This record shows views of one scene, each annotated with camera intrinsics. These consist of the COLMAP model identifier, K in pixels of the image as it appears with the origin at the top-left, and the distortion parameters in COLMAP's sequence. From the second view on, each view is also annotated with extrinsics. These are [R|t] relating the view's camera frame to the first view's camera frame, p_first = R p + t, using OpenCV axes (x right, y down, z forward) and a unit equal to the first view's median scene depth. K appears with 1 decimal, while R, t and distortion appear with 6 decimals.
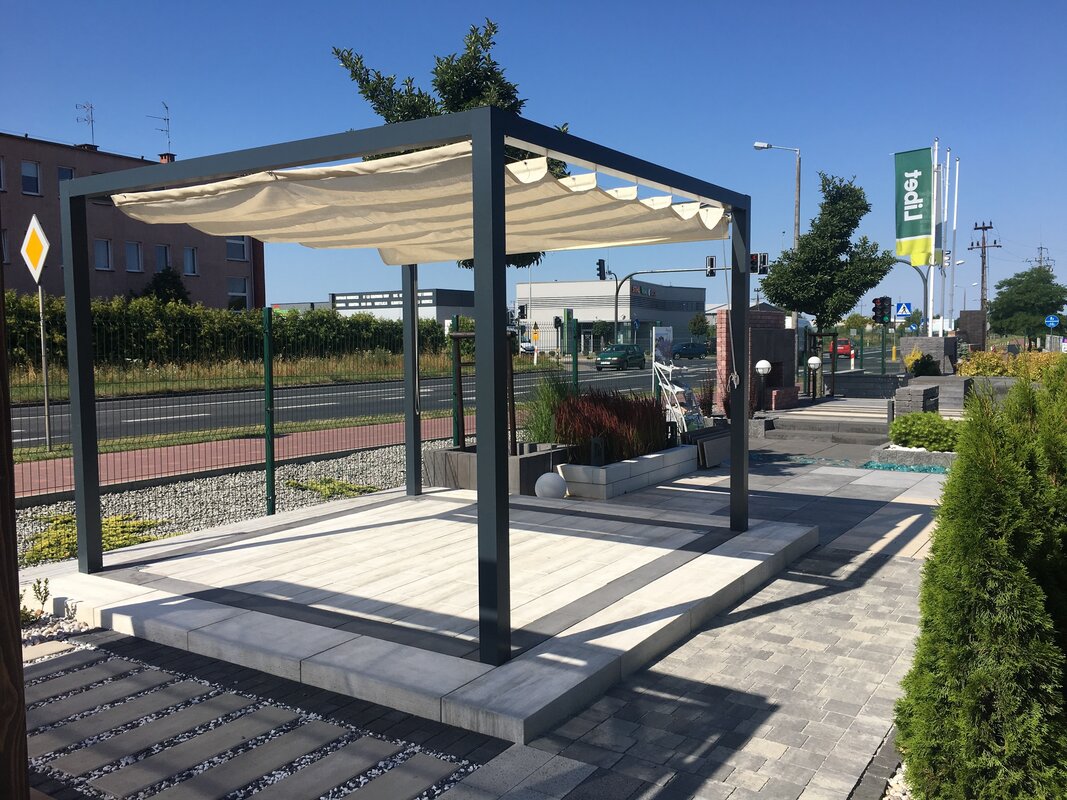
lens RADIAL K [[912.4, 0, 533.5], [0, 912.4, 400.0], [0, 0, 1]] dist [0.046593, -0.019941]
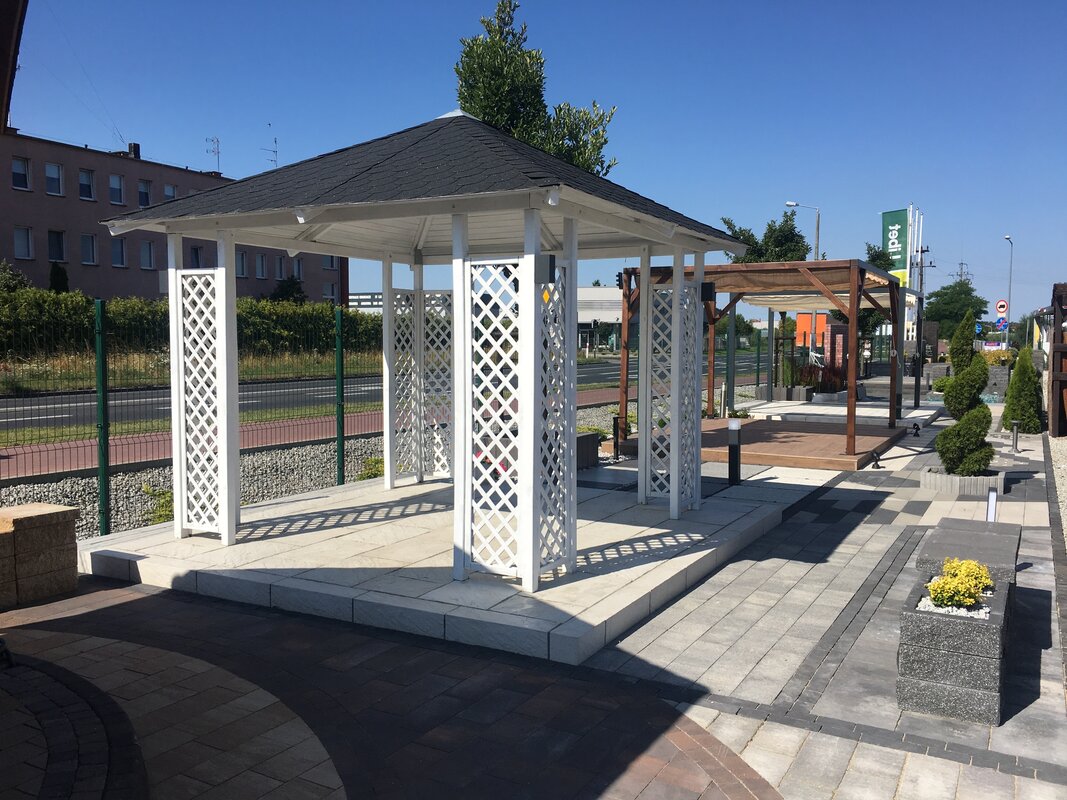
lens RADIAL K [[910.1, 0, 535.2], [0, 910.1, 394.0], [0, 0, 1]] dist [0.090101, -0.097447]
pose [[0.996798, 0.008697, 0.079493, -0.147460], [-0.008392, 0.999956, -0.004169, 0.014956], [-0.079525, 0.003489, 0.996827, -0.221069]]
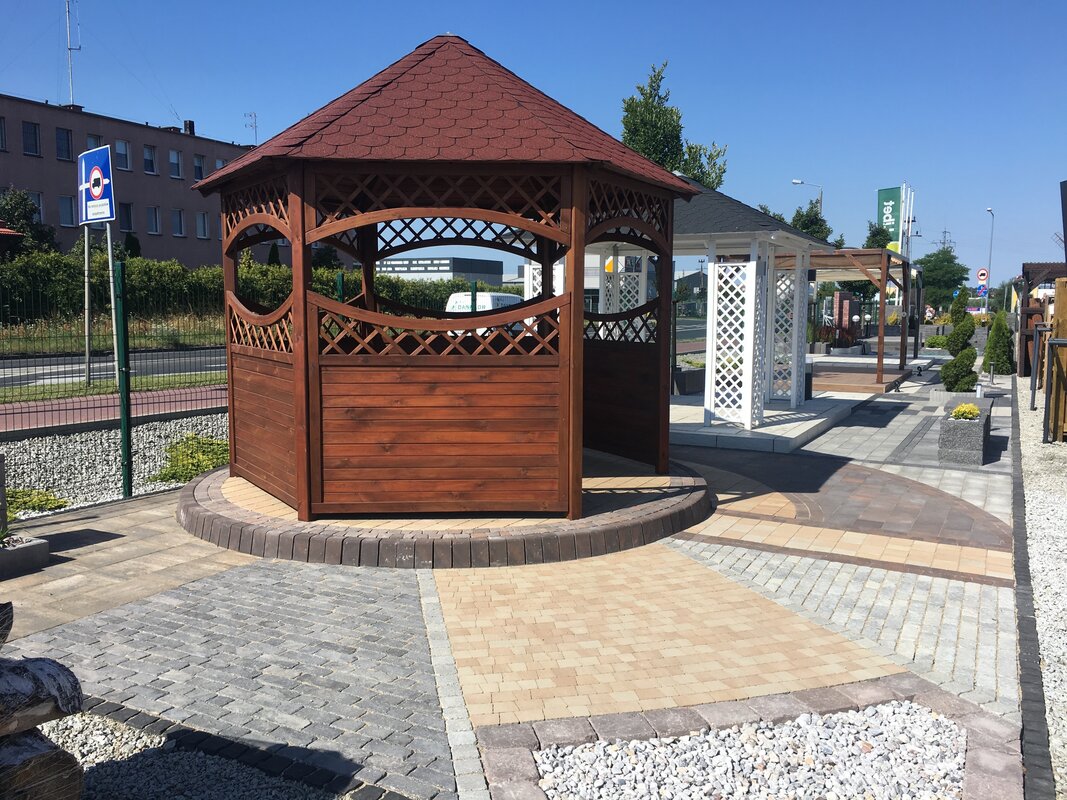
lens RADIAL K [[910.1, 0, 535.2], [0, 910.1, 394.0], [0, 0, 1]] dist [0.090101, -0.097447]
pose [[0.995093, 0.006229, 0.098744, -0.201939], [-0.009614, 0.999381, 0.033841, 0.021470], [-0.098472, -0.034624, 0.994537, -0.308952]]
